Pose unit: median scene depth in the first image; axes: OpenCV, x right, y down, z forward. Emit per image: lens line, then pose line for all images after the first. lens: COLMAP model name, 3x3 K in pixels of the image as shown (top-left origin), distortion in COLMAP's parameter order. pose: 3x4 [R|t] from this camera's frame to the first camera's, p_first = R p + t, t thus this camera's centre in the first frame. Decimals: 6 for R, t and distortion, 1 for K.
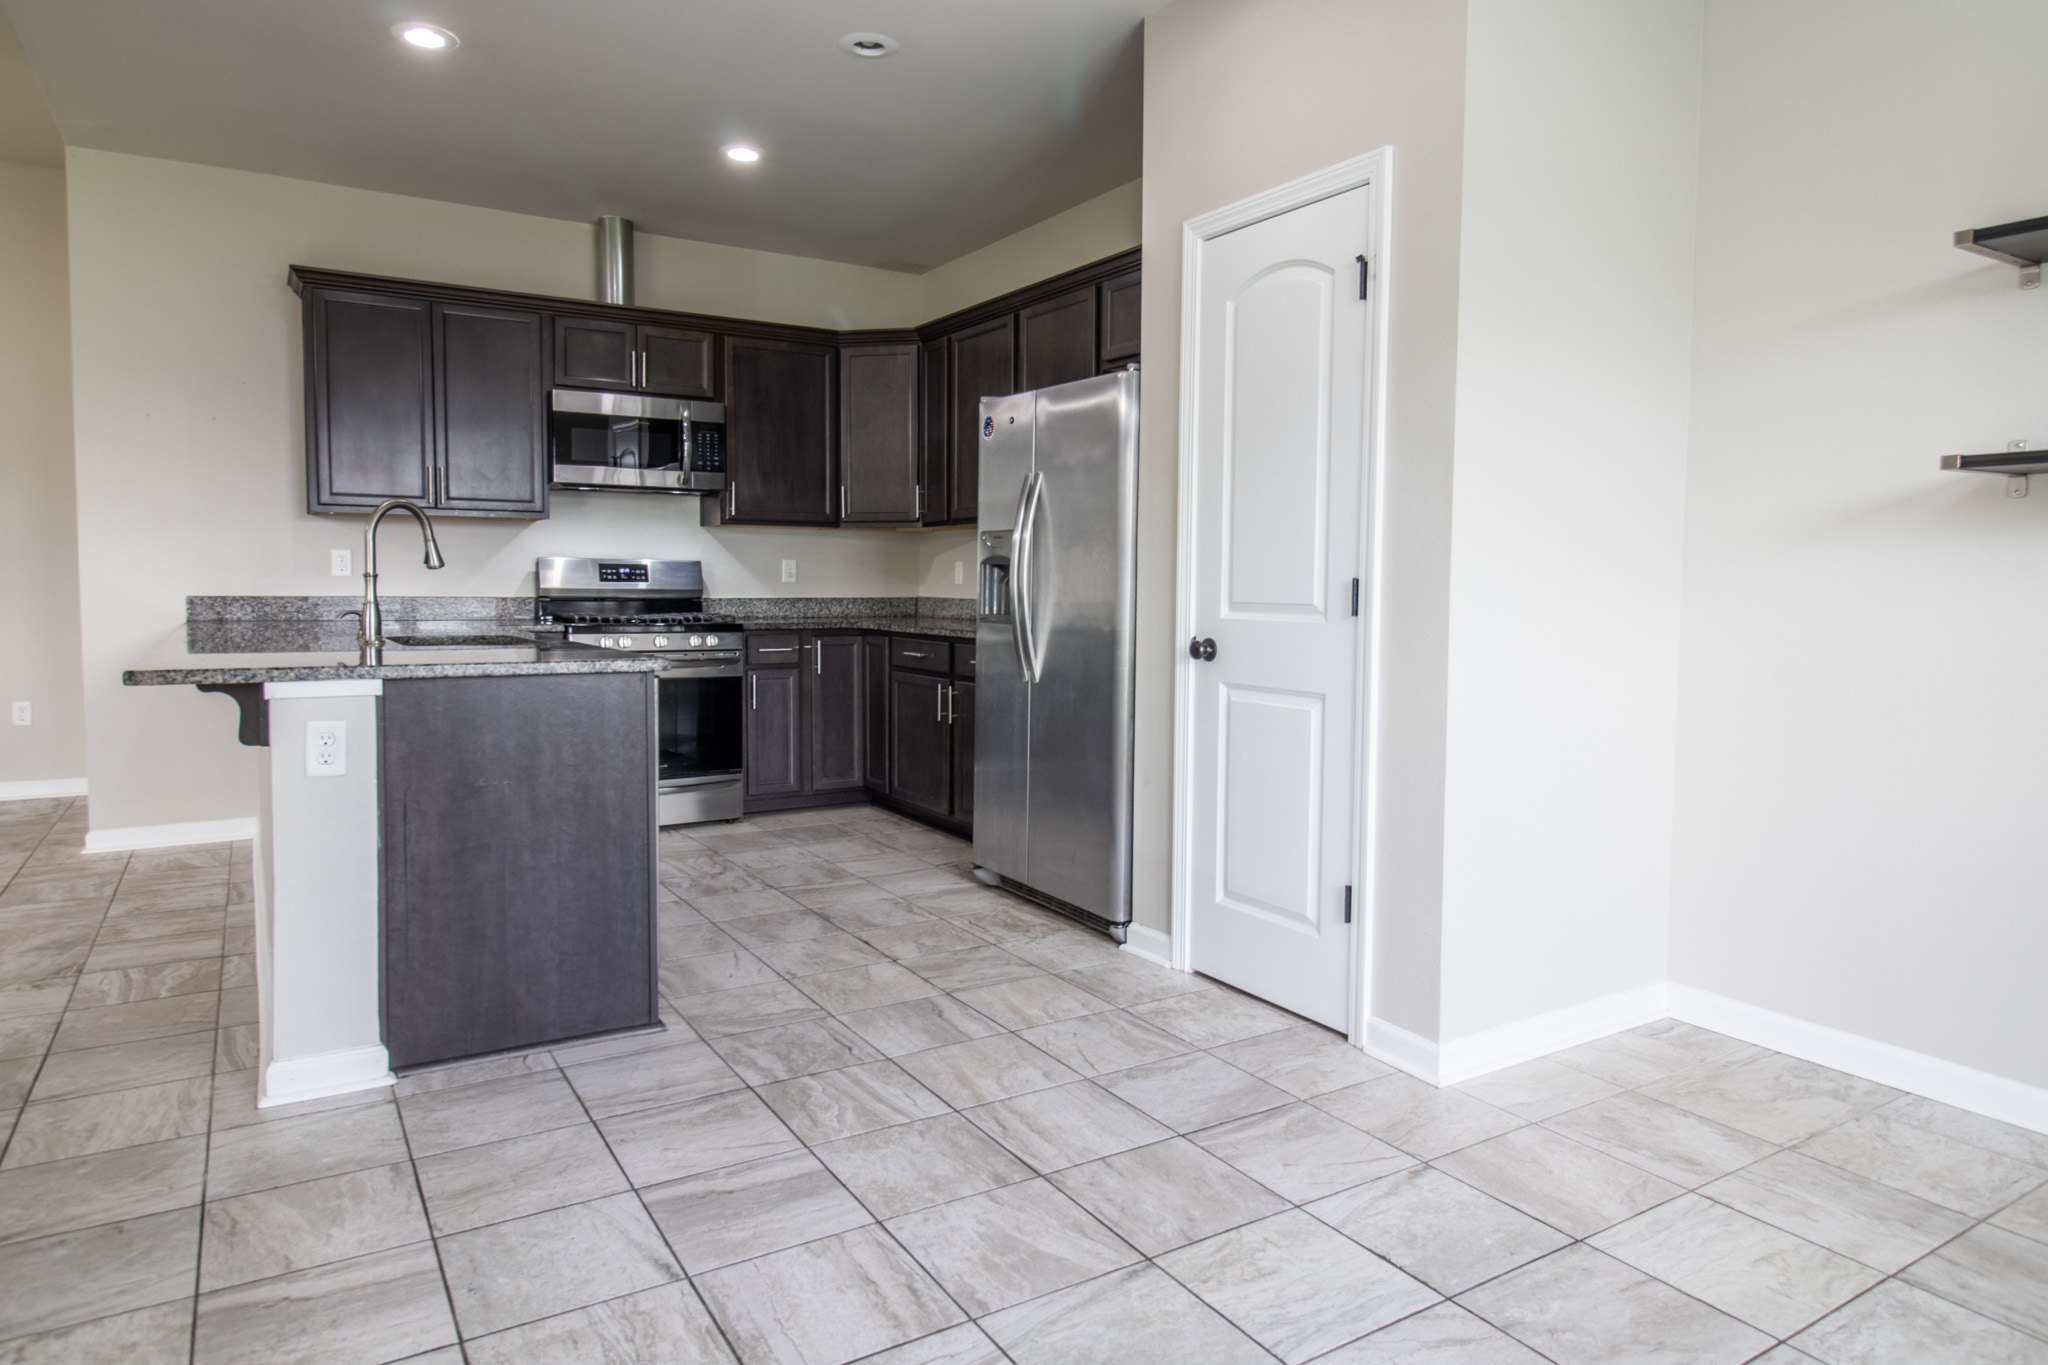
lens RADIAL K [[1248.6, 0, 1024.4], [0, 1248.6, 683.4], [0, 0, 1]] dist [-0.004178, -0.000562]
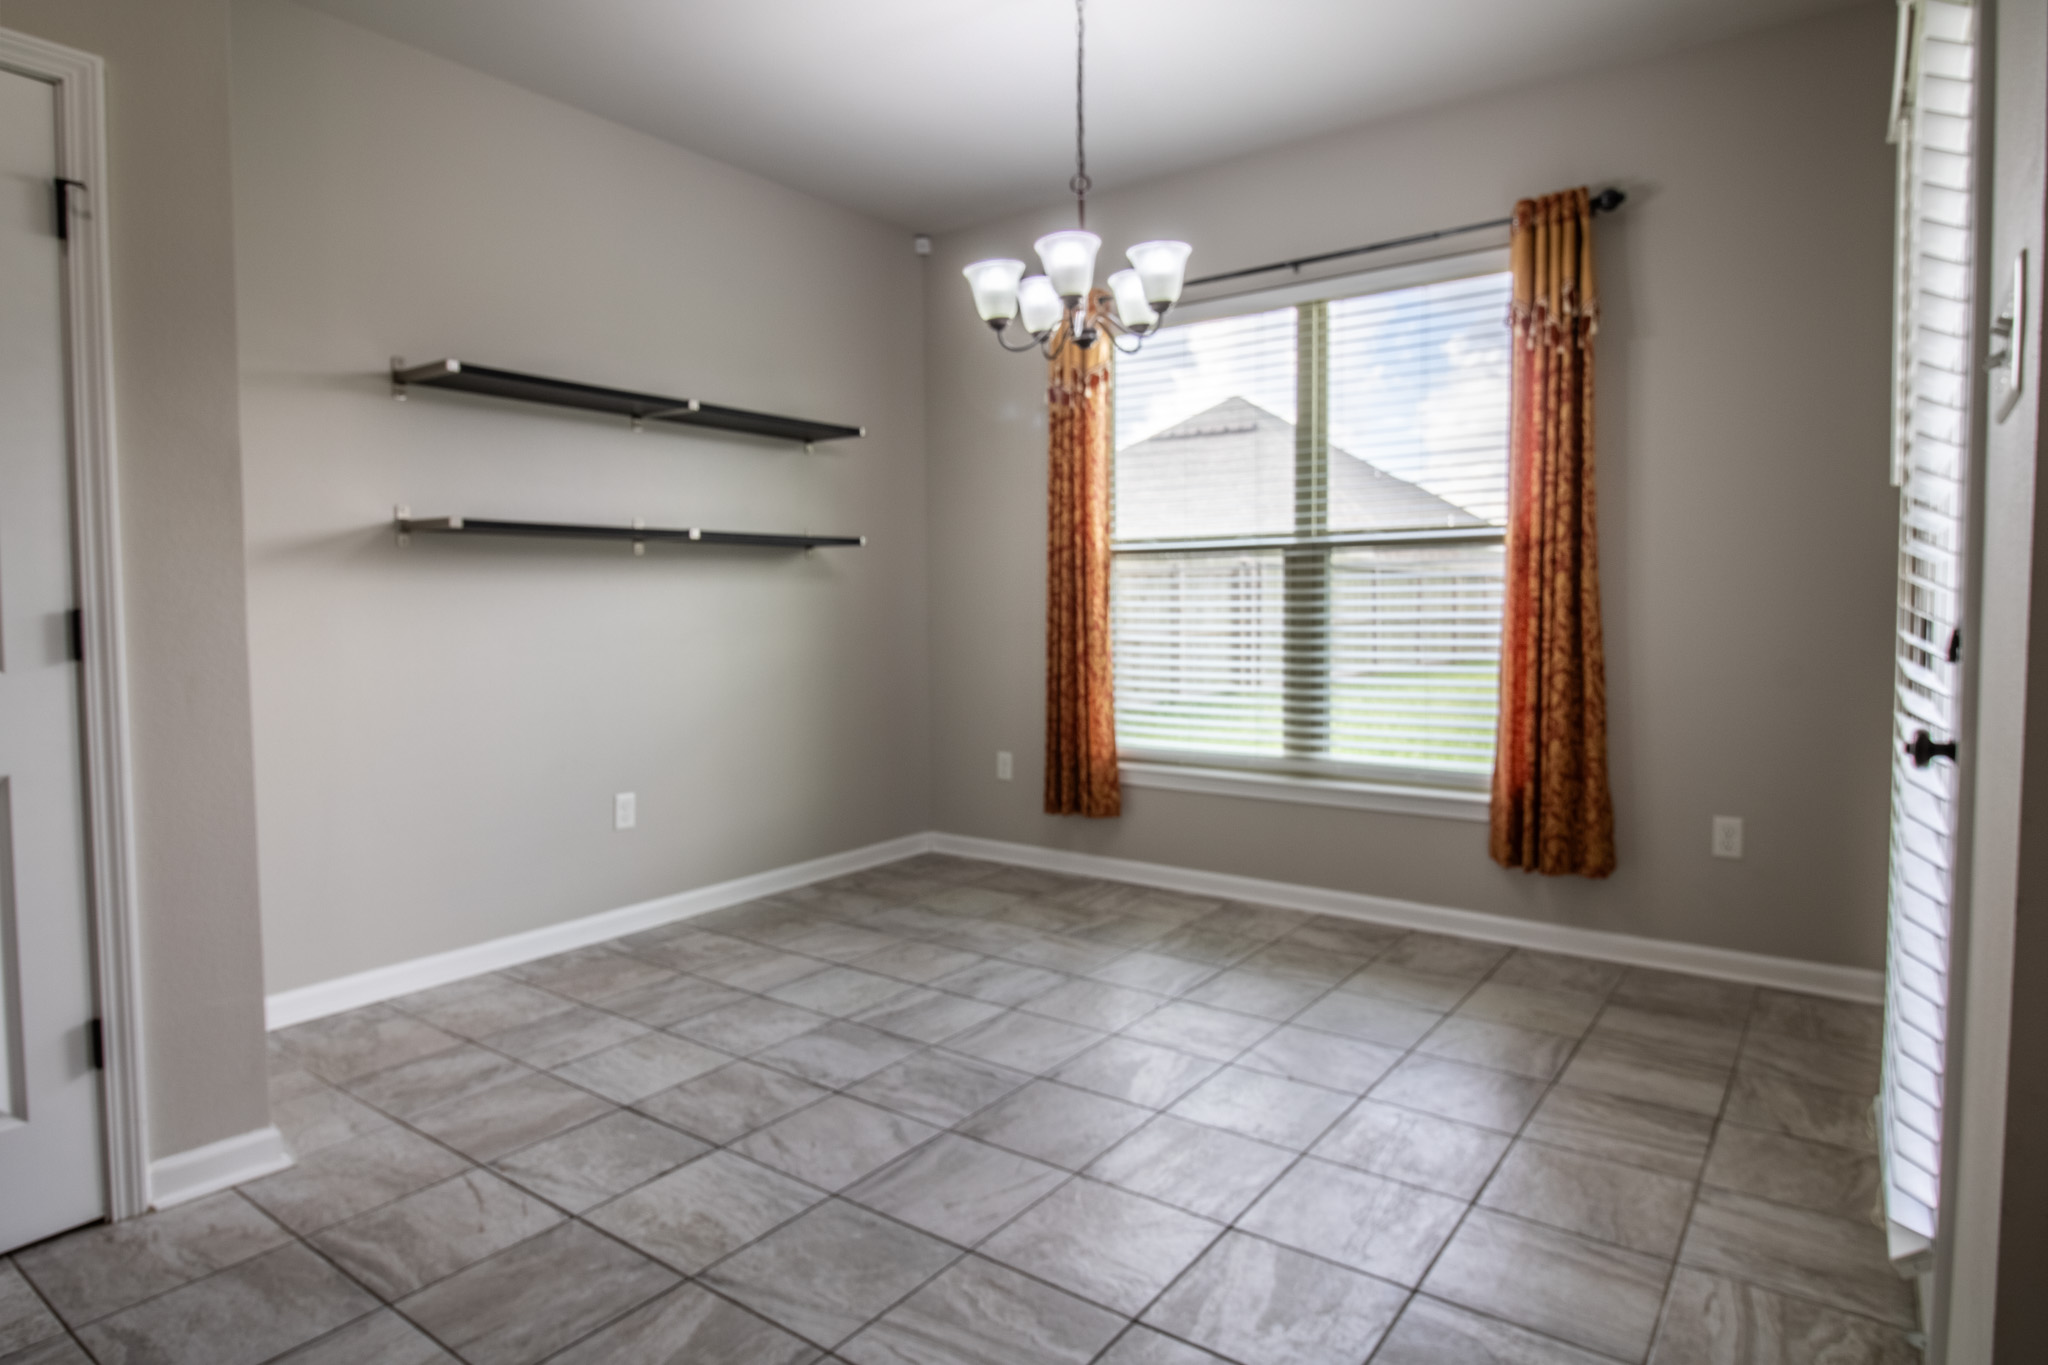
lens RADIAL K [[1169.7, 0, 1028.6], [0, 1169.7, 666.1], [0, 0, 1]] dist [-0.001508, -0.001327]
pose [[-0.374398, -0.053628, 0.925716, -0.712908], [0.091203, 0.991356, 0.094317, -0.075829], [-0.922772, 0.119740, -0.366270, 0.871362]]
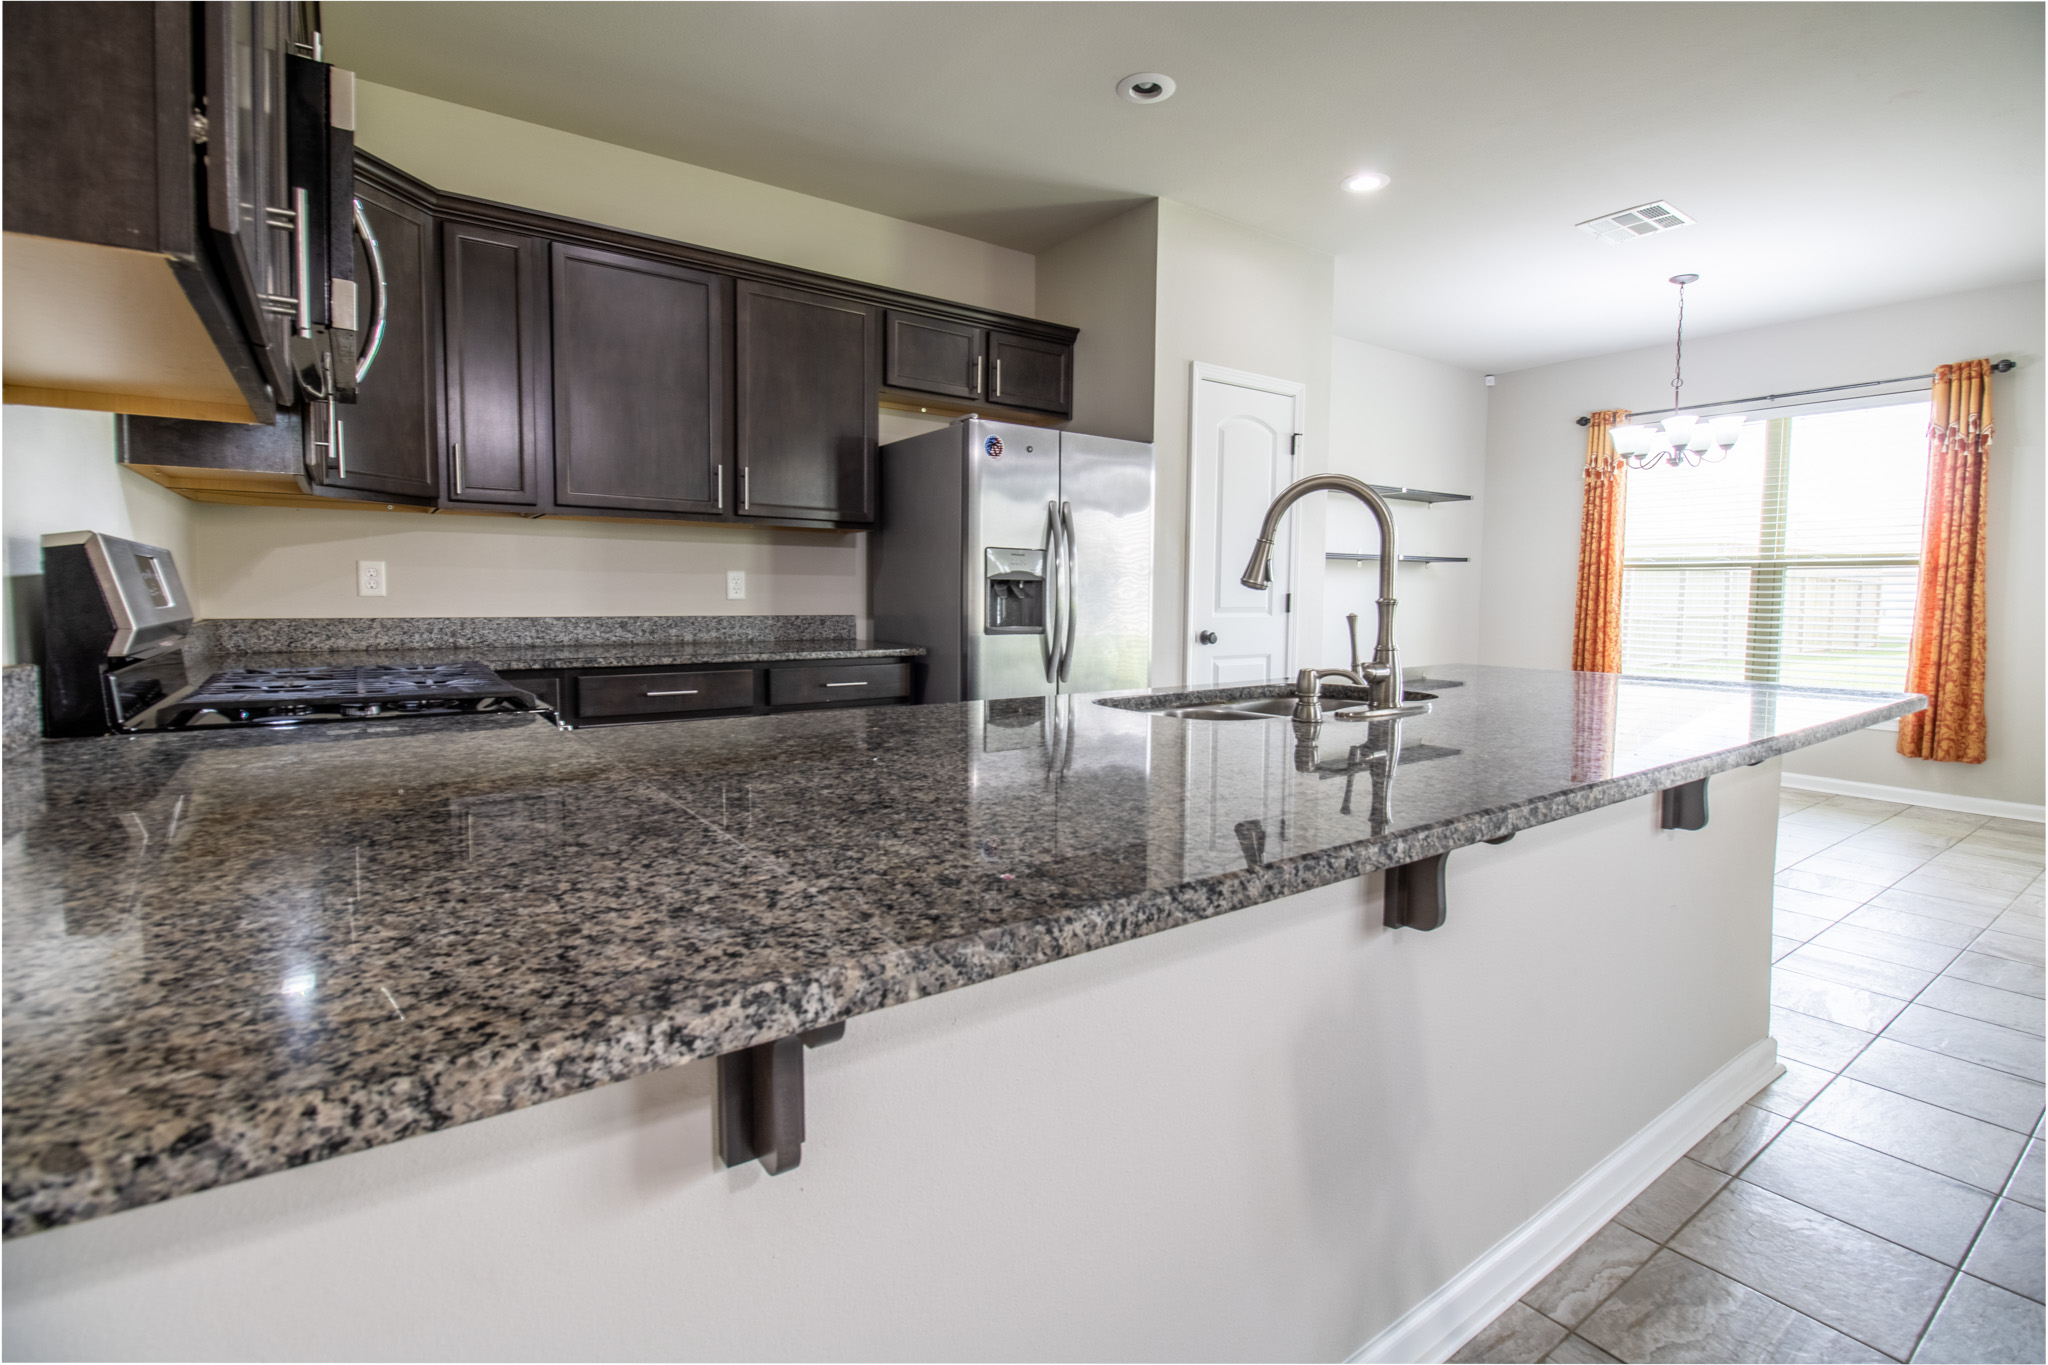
lens RADIAL K [[957.6, 0, 1017.9], [0, 957.6, 670.0], [0, 0, 1]] dist [-0.022230, -0.002655]
pose [[-0.073667, -0.091431, 0.993083, -1.280890], [0.092096, 0.990910, 0.098062, -0.165805], [-0.993021, 0.098683, -0.064577, 1.627272]]
